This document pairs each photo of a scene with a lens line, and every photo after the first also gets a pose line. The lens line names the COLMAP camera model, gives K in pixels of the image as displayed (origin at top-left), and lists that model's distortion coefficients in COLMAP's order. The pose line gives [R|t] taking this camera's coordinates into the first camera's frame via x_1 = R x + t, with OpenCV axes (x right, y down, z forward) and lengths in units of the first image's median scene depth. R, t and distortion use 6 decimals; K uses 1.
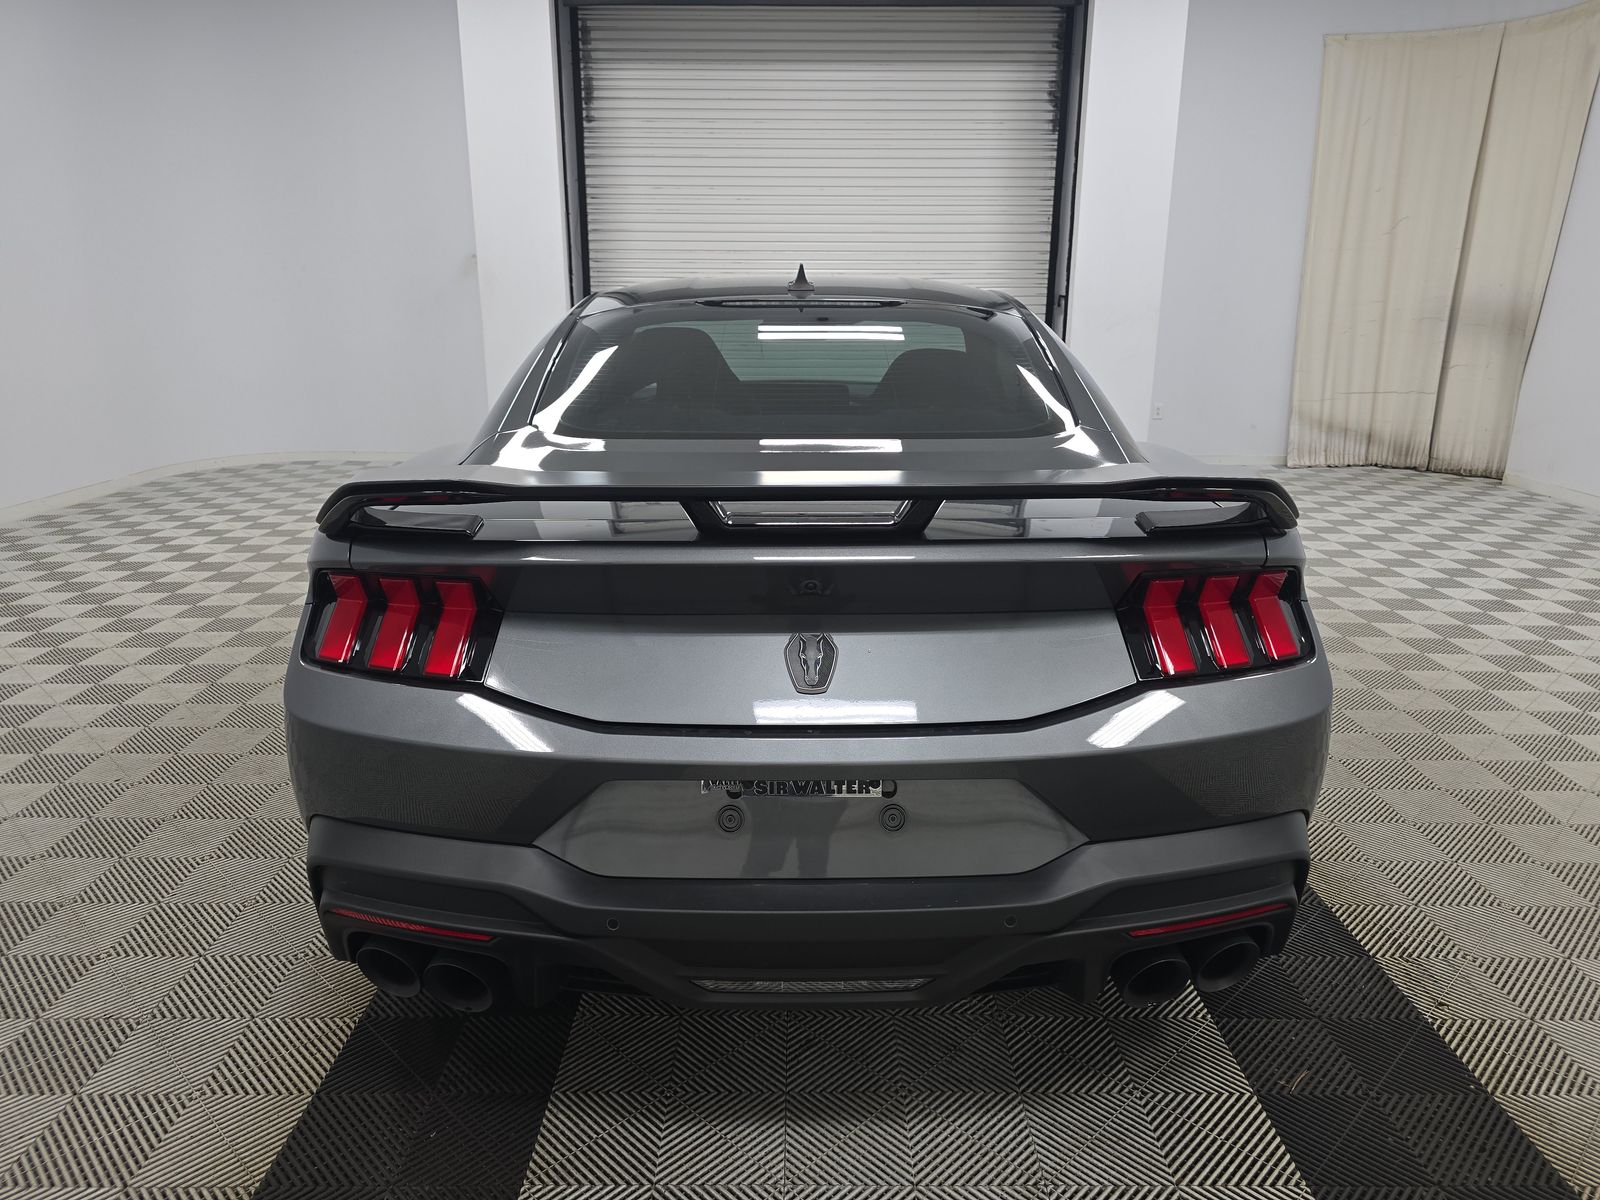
lens RADIAL K [[1076.7, 0, 809.4], [0, 1076.7, 601.6], [0, 0, 1]] dist [0.067362, -0.048977]
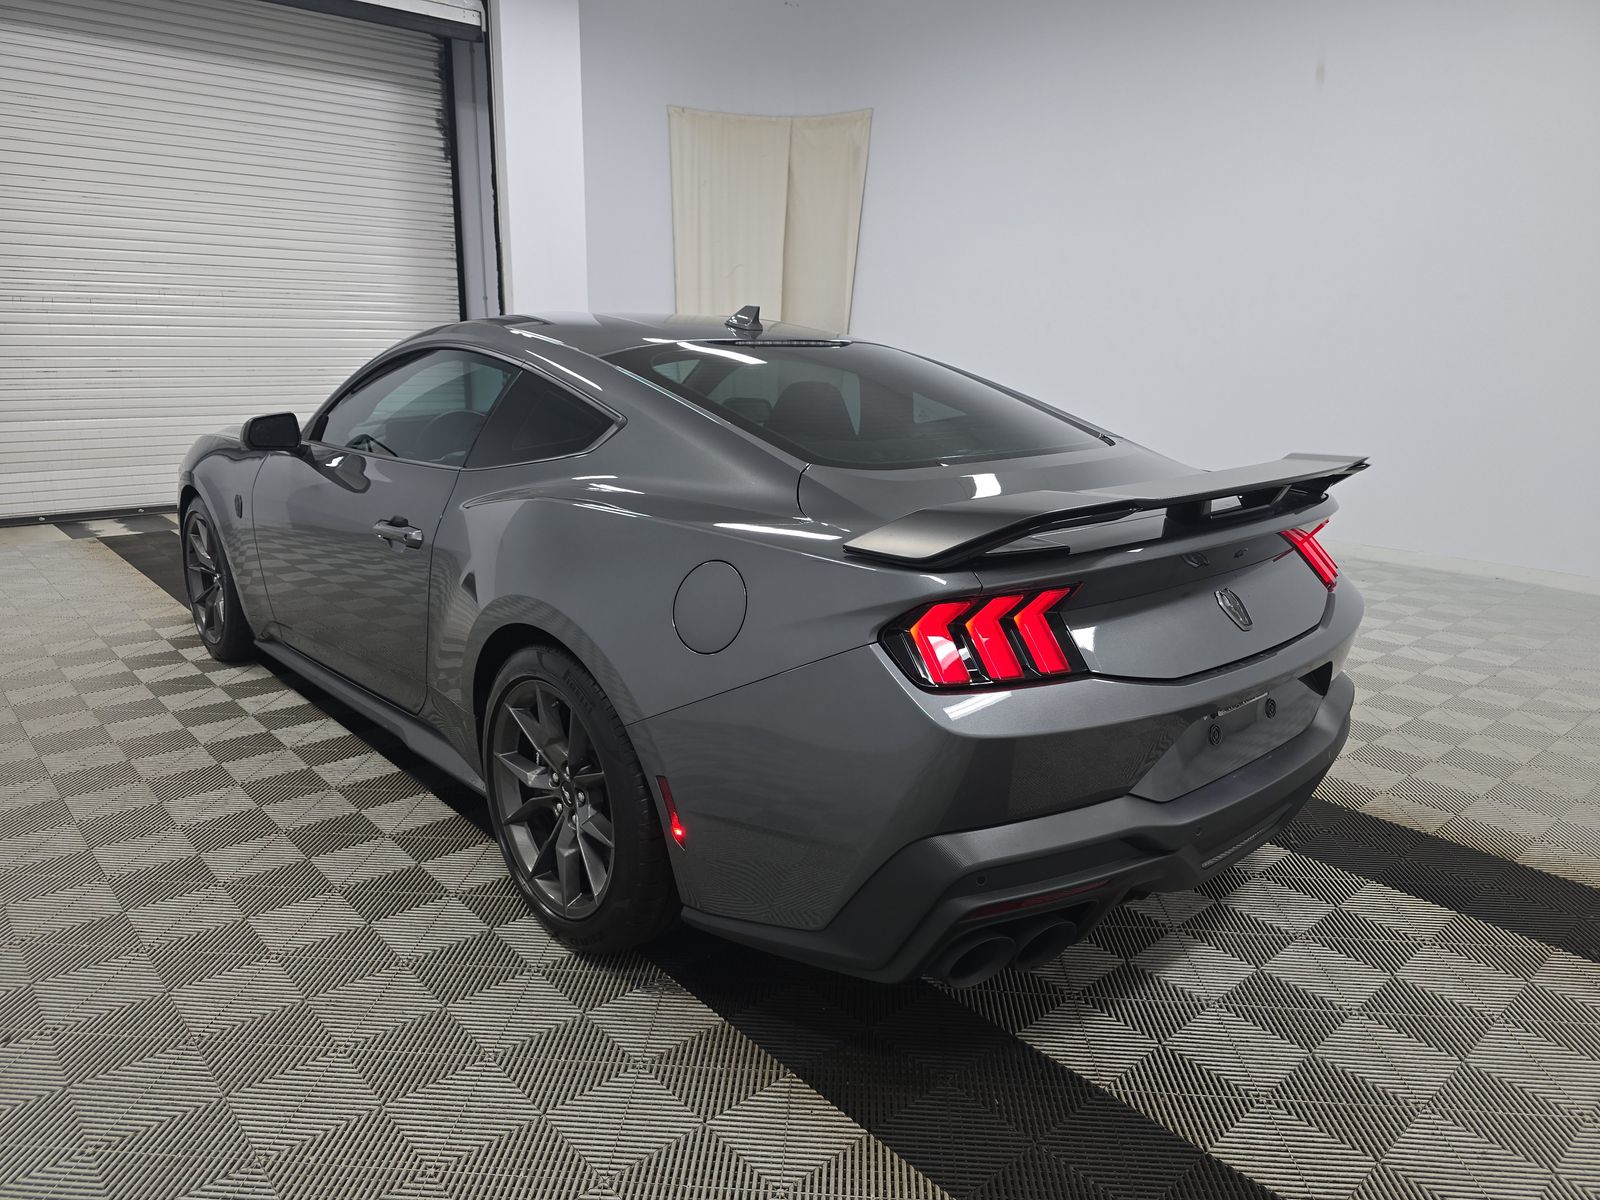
lens RADIAL K [[1076.7, 0, 809.4], [0, 1076.7, 601.6], [0, 0, 1]] dist [0.067362, -0.048977]
pose [[0.756601, -0.152833, 0.635765, -0.226282], [0.164250, 0.985547, 0.041450, -0.017558], [-0.632912, 0.073063, 0.770769, 0.045060]]
